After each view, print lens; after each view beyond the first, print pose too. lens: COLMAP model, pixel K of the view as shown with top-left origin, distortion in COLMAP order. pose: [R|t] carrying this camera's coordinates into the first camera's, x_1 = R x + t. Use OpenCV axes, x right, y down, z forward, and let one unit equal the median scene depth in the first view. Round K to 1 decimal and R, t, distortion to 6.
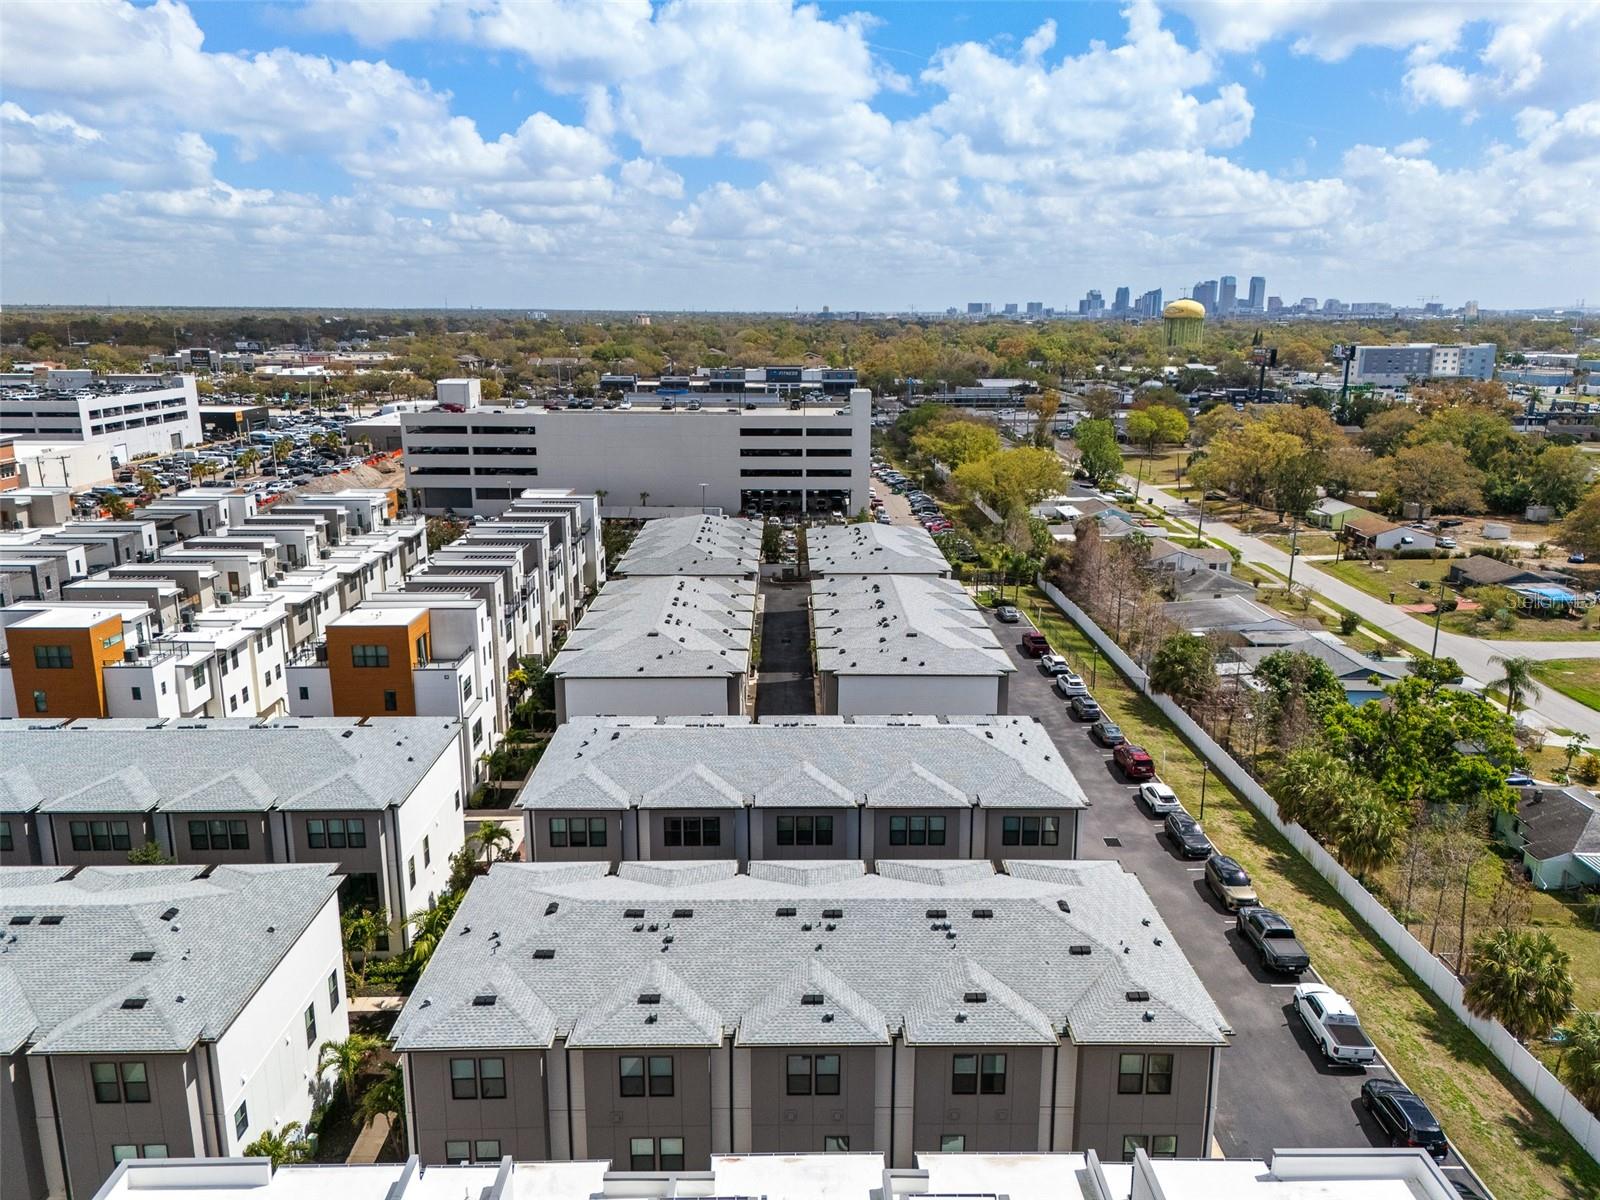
lens RADIAL K [[1177.3, 0, 804.1], [0, 1177.3, 607.6], [0, 0, 1]] dist [0.073018, -0.063872]
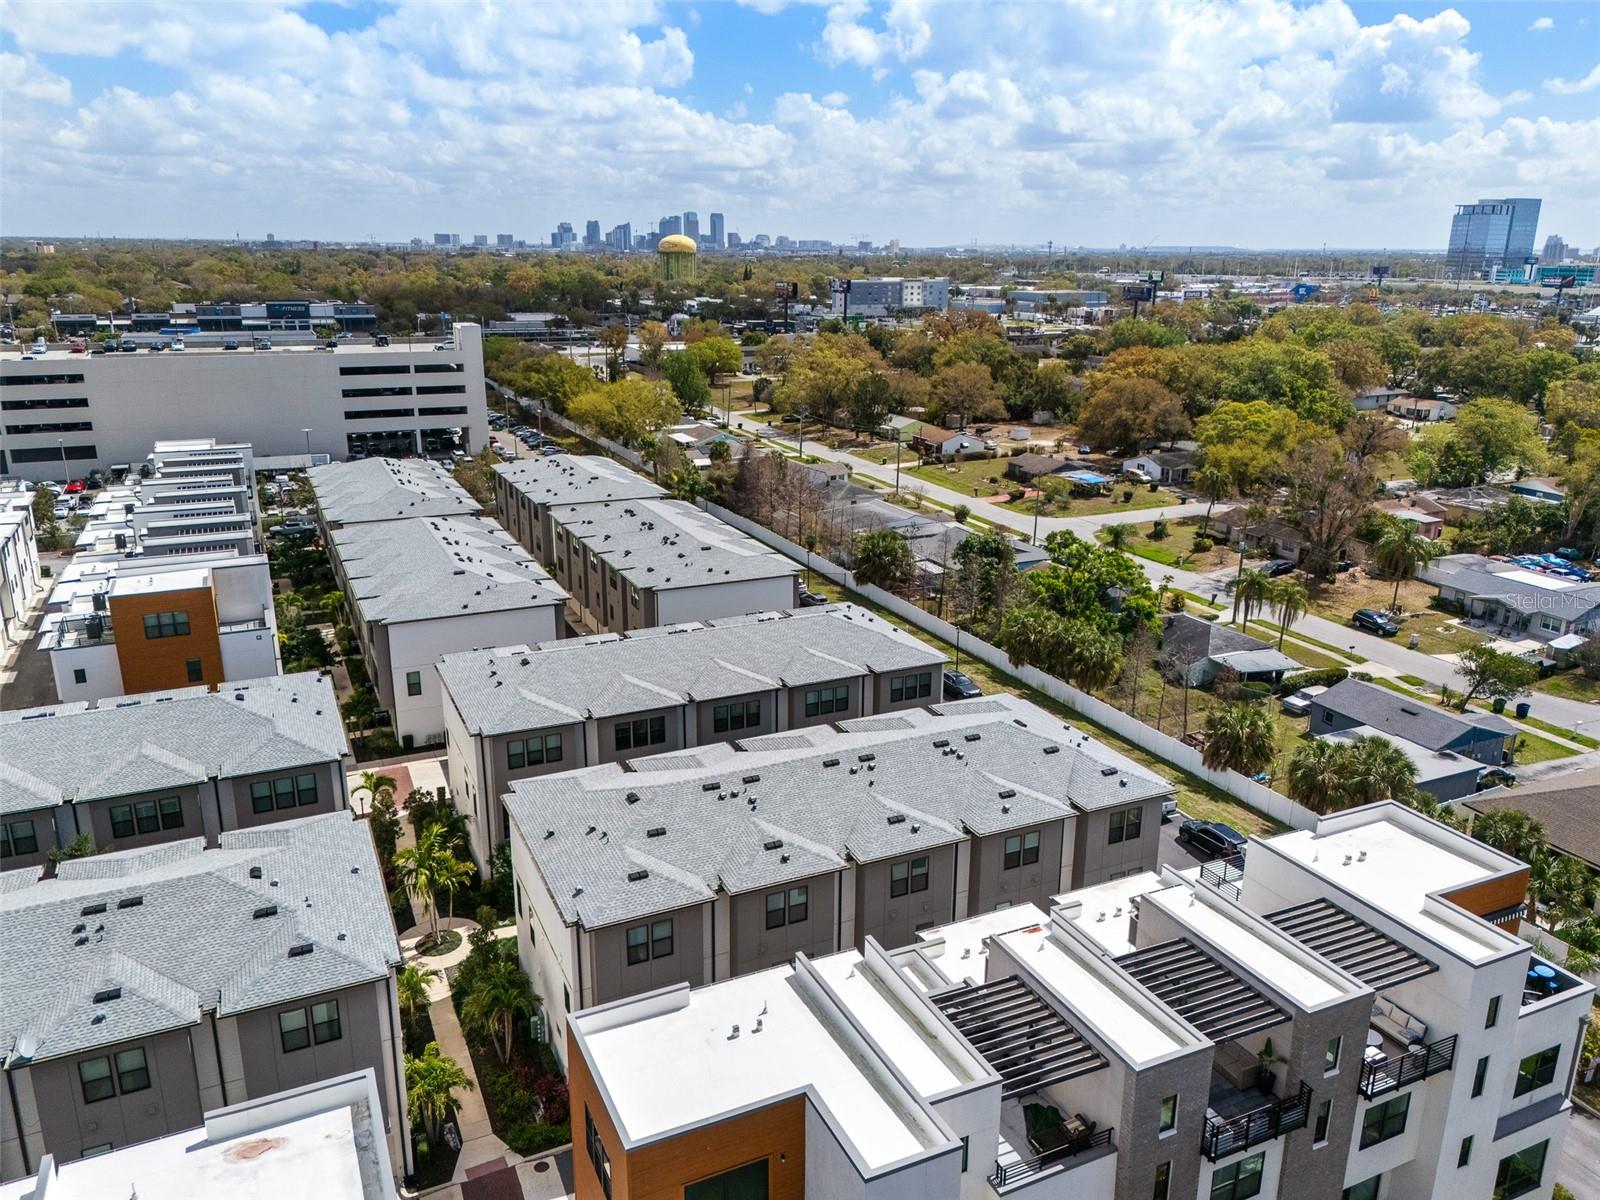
lens RADIAL K [[1181.3, 0, 808.7], [0, 1181.3, 586.2], [0, 0, 1]] dist [0.078886, -0.094043]
pose [[0.909095, -0.109988, 0.401806, -0.112971], [0.095788, 0.993863, 0.055333, 0.003039], [-0.405426, -0.011815, 0.914051, -0.016666]]
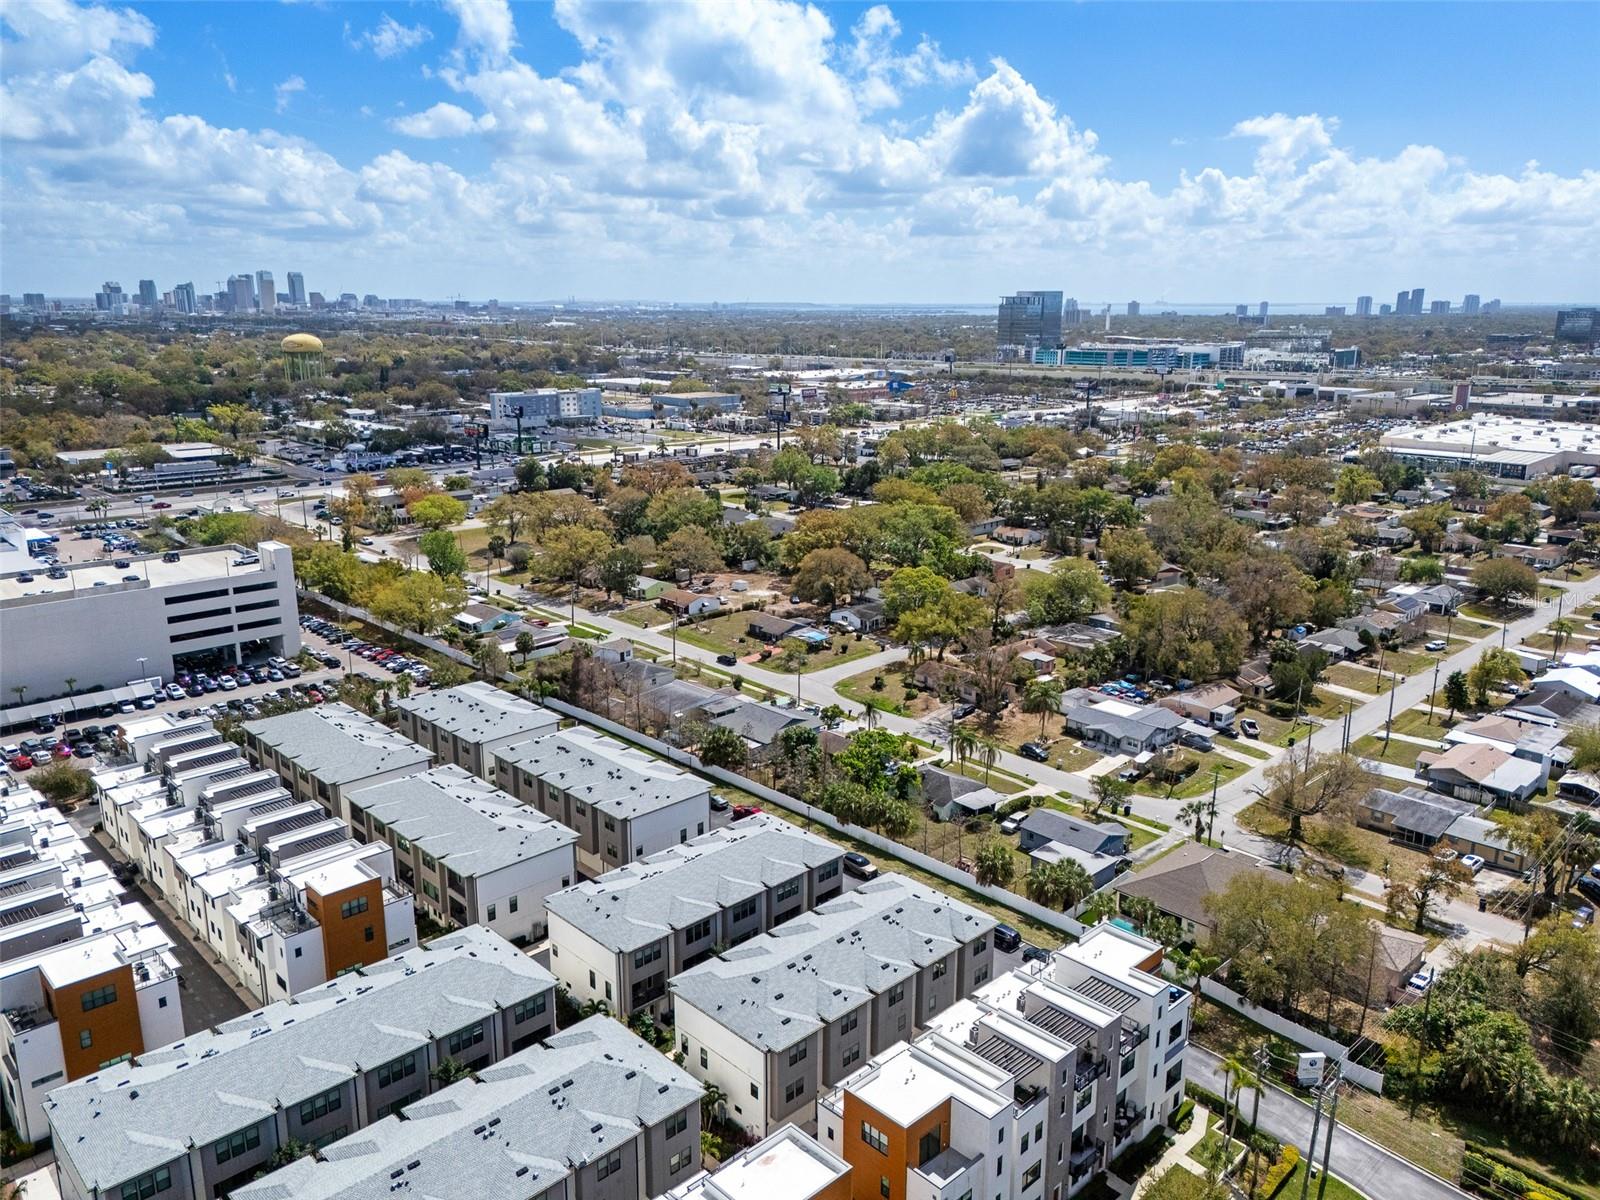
lens RADIAL K [[1175.1, 0, 806.3], [0, 1175.1, 598.8], [0, 0, 1]] dist [0.066013, -0.057557]
pose [[0.727831, -0.169607, 0.664451, -0.333178], [0.167102, 0.983590, 0.068028, -0.125955], [-0.665086, 0.061518, 0.744229, -0.155478]]
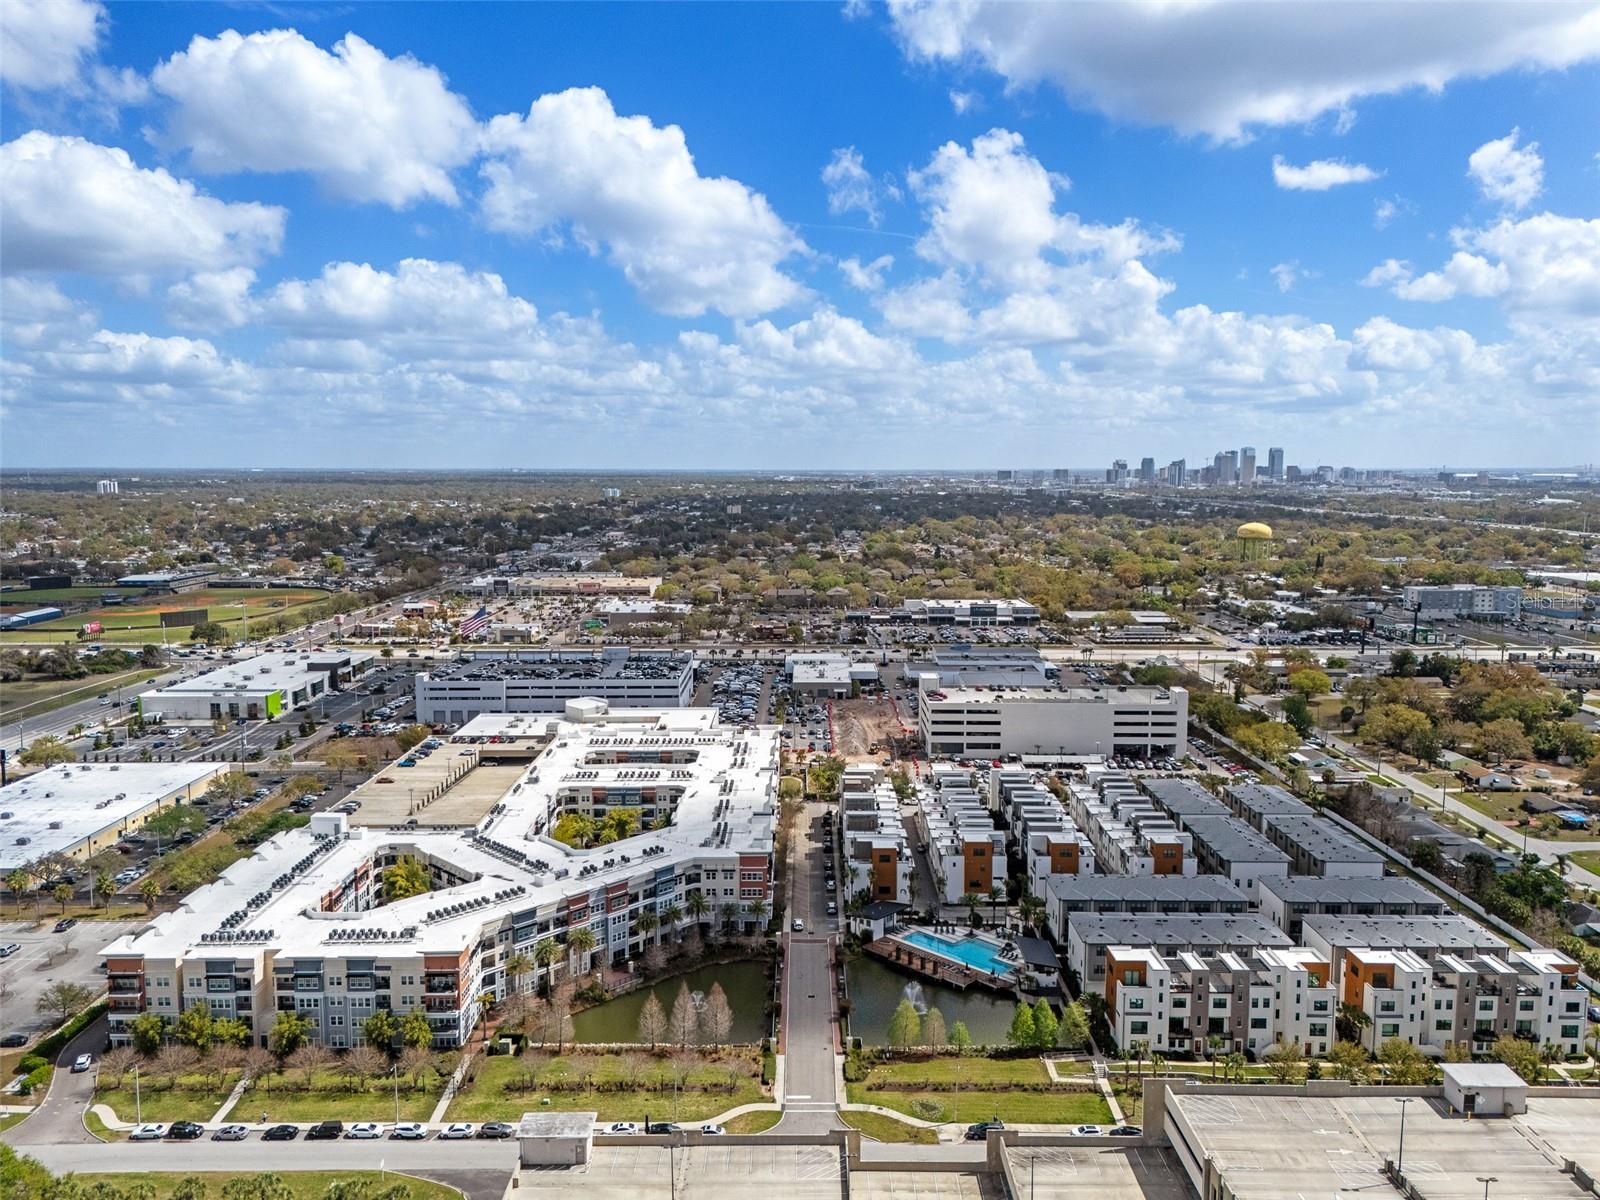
lens RADIAL K [[1177.3, 0, 804.1], [0, 1177.3, 607.6], [0, 0, 1]] dist [0.073018, -0.063872]
pose [[0.999876, -0.001078, -0.015695, -0.493077], [-0.000905, 0.992059, -0.125768, -0.078486], [0.015706, 0.125766, 0.991936, -0.820461]]
